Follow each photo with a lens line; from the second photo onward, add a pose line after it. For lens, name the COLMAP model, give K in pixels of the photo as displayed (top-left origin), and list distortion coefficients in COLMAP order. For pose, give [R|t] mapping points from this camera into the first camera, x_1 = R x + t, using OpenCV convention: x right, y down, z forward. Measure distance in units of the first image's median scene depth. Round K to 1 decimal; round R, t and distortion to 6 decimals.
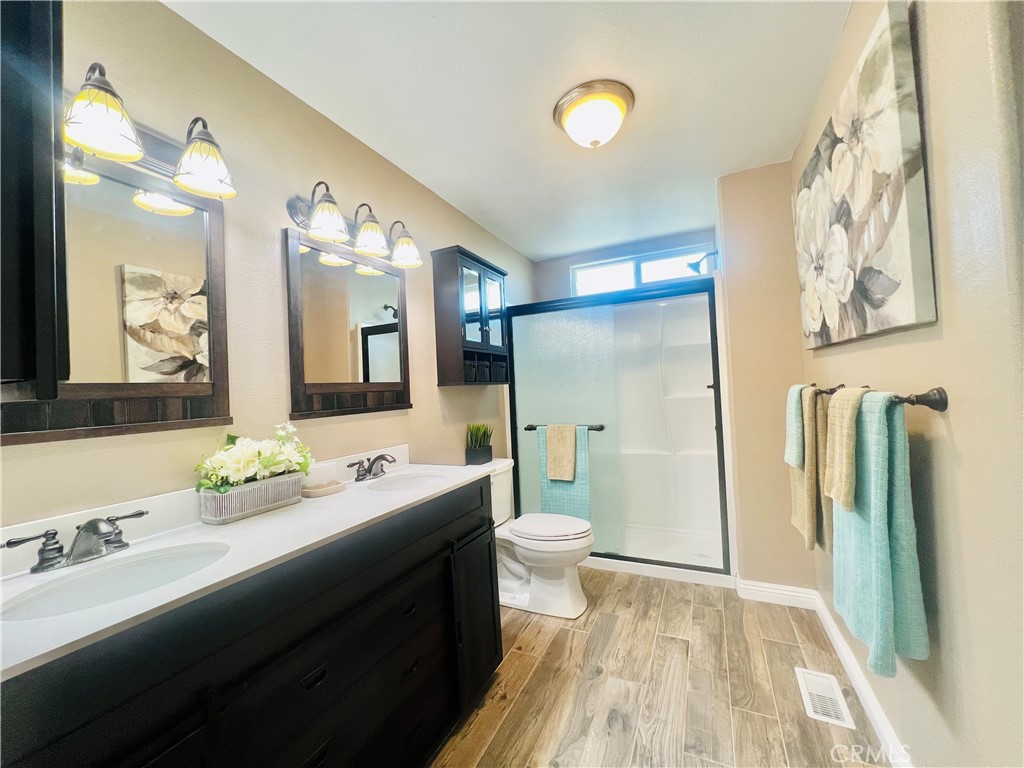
lens RADIAL K [[408.6, 0, 511.0], [0, 408.6, 380.0], [0, 0, 1]] dist [-0.003579, 0.001397]
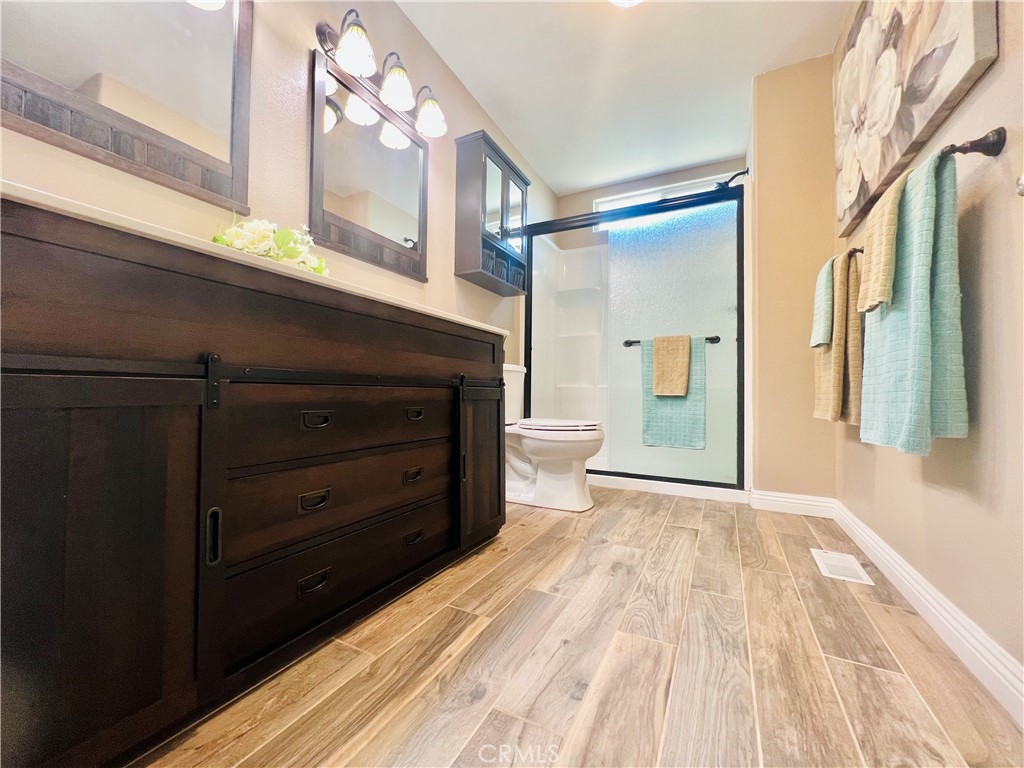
lens RADIAL K [[408.6, 0, 511.3], [0, 408.6, 380.3], [0, 0, 1]] dist [-0.003579, 0.001397]
pose [[0.997881, 0.056724, -0.031860, 0.005176], [-0.056771, 0.998387, -0.000590, 0.340420], [0.031775, 0.002397, 0.999492, 0.020732]]
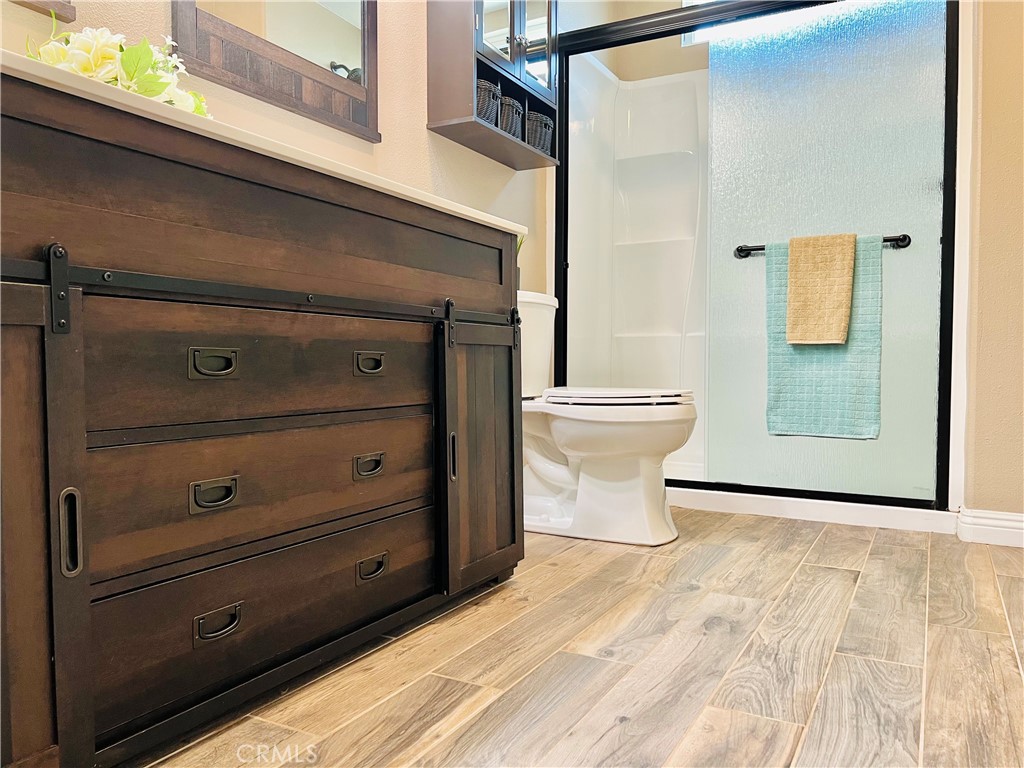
lens RADIAL K [[766.1, 0, 521.1], [0, 766.1, 385.3], [0, 0, 1]] dist [0.051005, -0.060078]
pose [[0.997849, 0.049683, -0.042771, 0.009530], [-0.047057, 0.997068, 0.060348, 0.375960], [0.045644, -0.058206, 0.997261, -0.059245]]
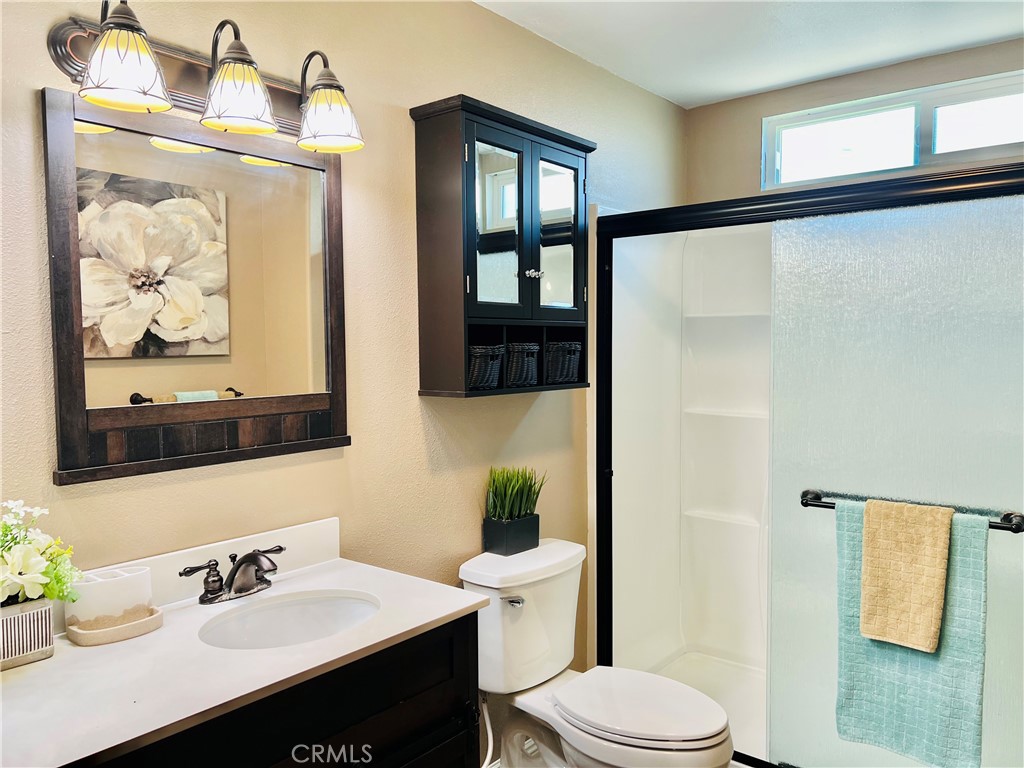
lens RADIAL K [[766.1, 0, 514.3], [0, 766.1, 388.0], [0, 0, 1]] dist [0.051005, -0.060078]
pose [[0.971898, 0.053599, -0.229221, 0.181179], [-0.033630, 0.995360, 0.090156, -0.102693], [0.232989, -0.079914, 0.969190, 0.184254]]
